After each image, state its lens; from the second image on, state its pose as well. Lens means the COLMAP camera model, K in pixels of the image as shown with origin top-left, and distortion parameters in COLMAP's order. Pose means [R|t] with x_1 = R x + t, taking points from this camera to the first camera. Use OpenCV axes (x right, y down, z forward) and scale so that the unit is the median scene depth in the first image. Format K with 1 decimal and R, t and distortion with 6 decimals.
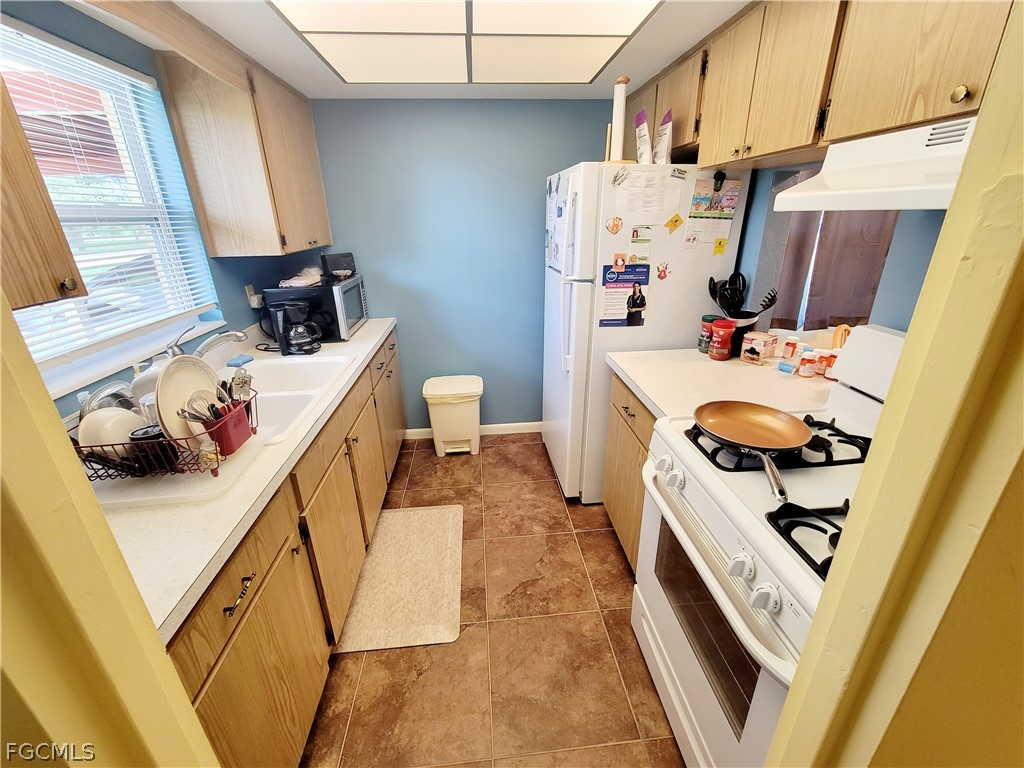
lens RADIAL K [[421.2, 0, 512.3], [0, 421.2, 380.8], [0, 0, 1]] dist [0.000229, -0.001092]
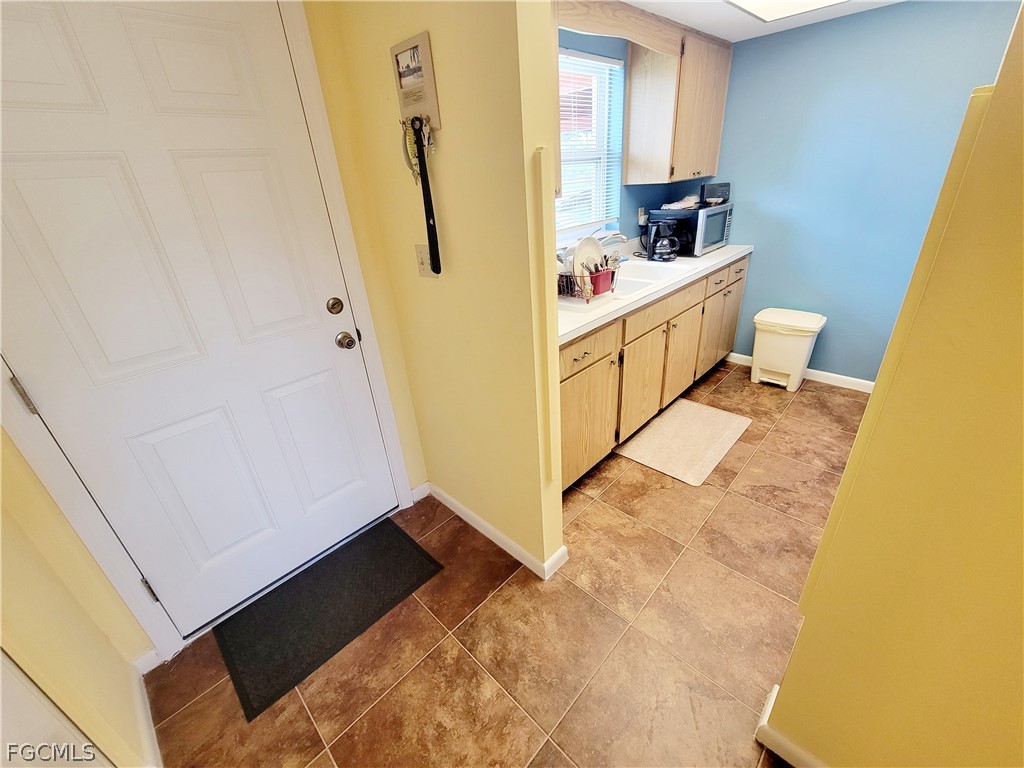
lens RADIAL K [[421.2, 0, 513.1], [0, 421.2, 381.1], [0, 0, 1]] dist [0.000229, -0.001092]
pose [[0.654784, 0.308529, -0.689976, 0.237450], [-0.222161, 0.951128, 0.214476, 0.117946], [0.722428, 0.012850, 0.691327, -0.261363]]
